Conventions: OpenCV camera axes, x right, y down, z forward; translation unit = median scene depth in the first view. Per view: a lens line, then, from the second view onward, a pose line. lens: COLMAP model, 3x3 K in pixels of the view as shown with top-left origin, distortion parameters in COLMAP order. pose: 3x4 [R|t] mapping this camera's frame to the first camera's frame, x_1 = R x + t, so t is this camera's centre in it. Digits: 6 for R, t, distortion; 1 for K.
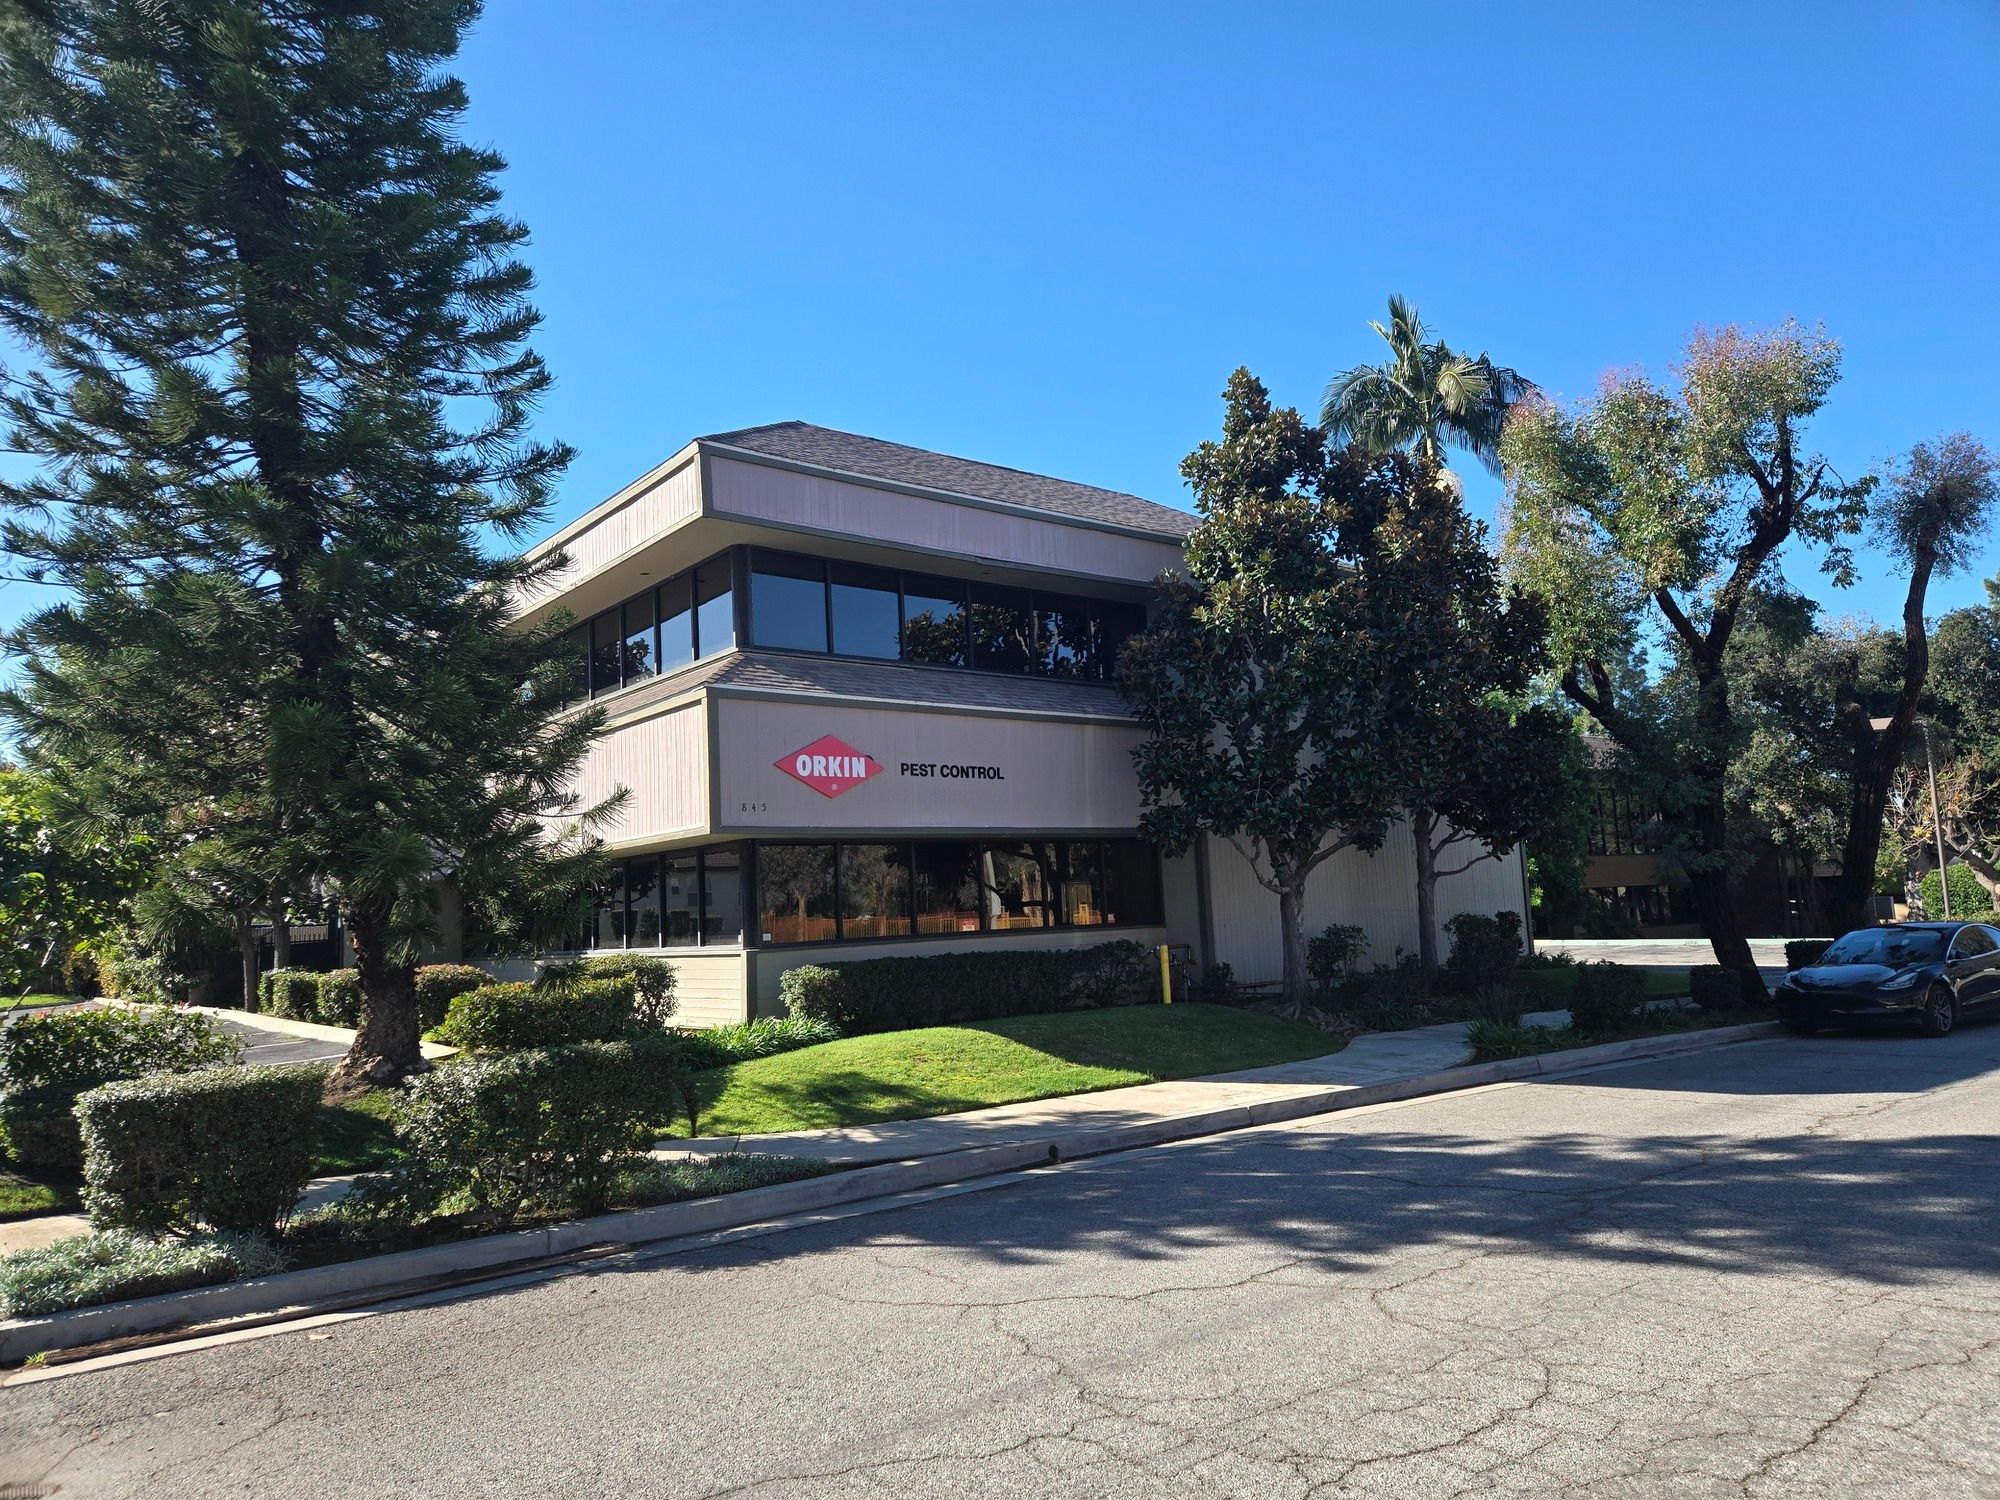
lens RADIAL K [[1352.1, 0, 1002.8], [0, 1352.1, 785.9], [0, 0, 1]] dist [0.086501, 0.000483]
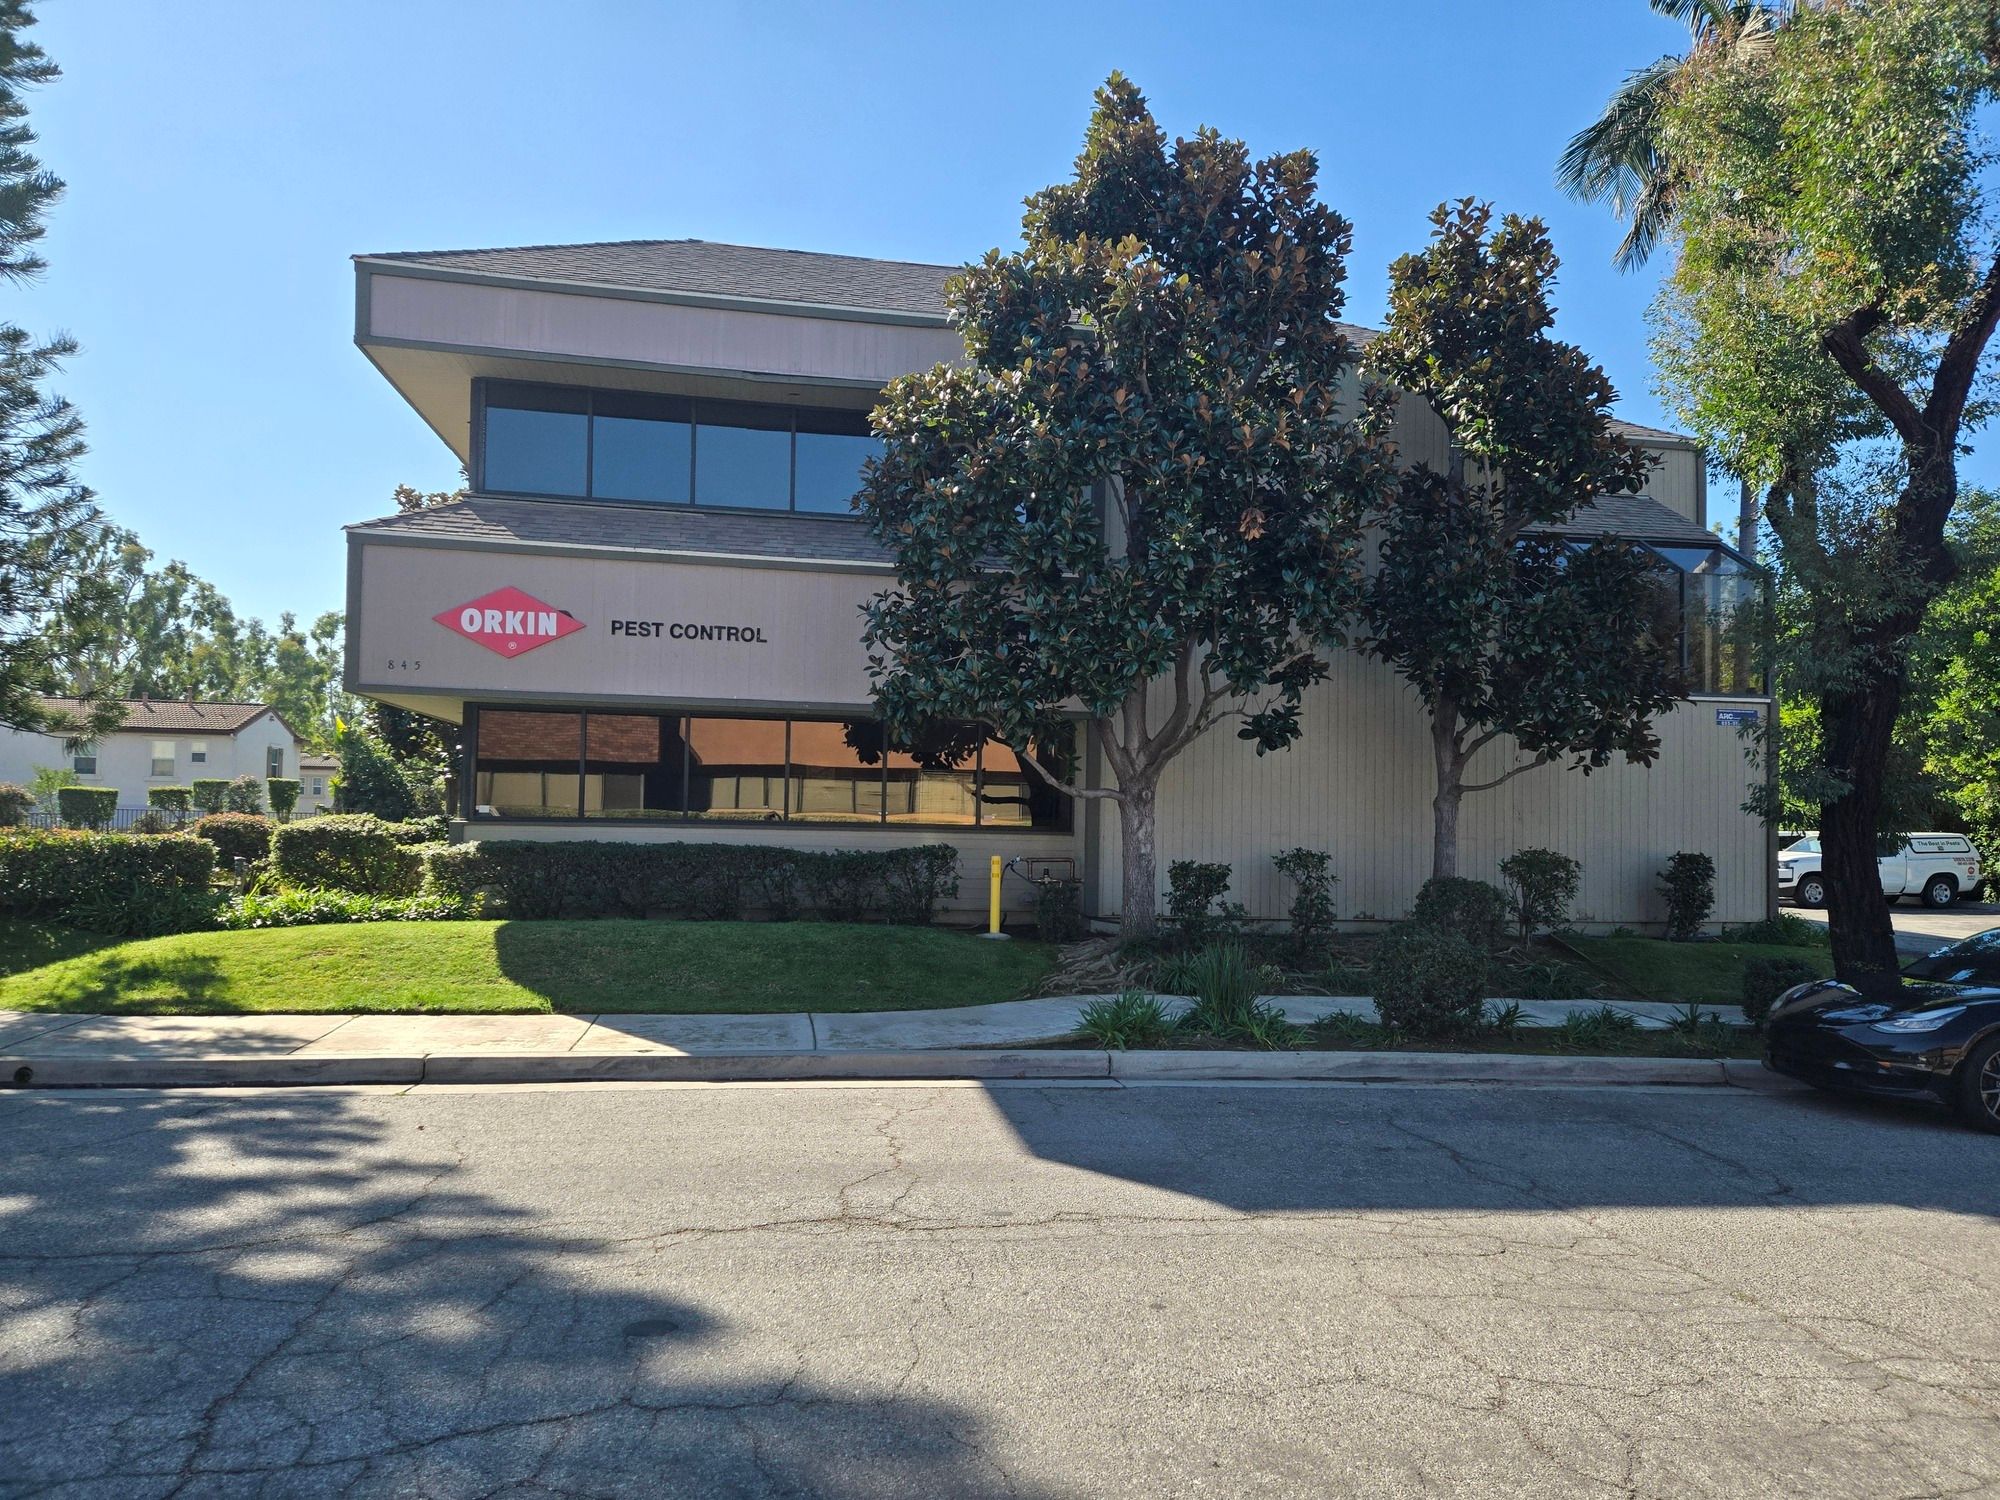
lens RADIAL K [[1352.1, 0, 1002.8], [0, 1352.1, 785.9], [0, 0, 1]] dist [0.086501, 0.000483]
pose [[0.868084, 0.056250, -0.493221, 0.593923], [-0.016972, 0.996342, 0.083758, 0.011698], [0.496128, -0.064338, 0.865862, 0.366149]]
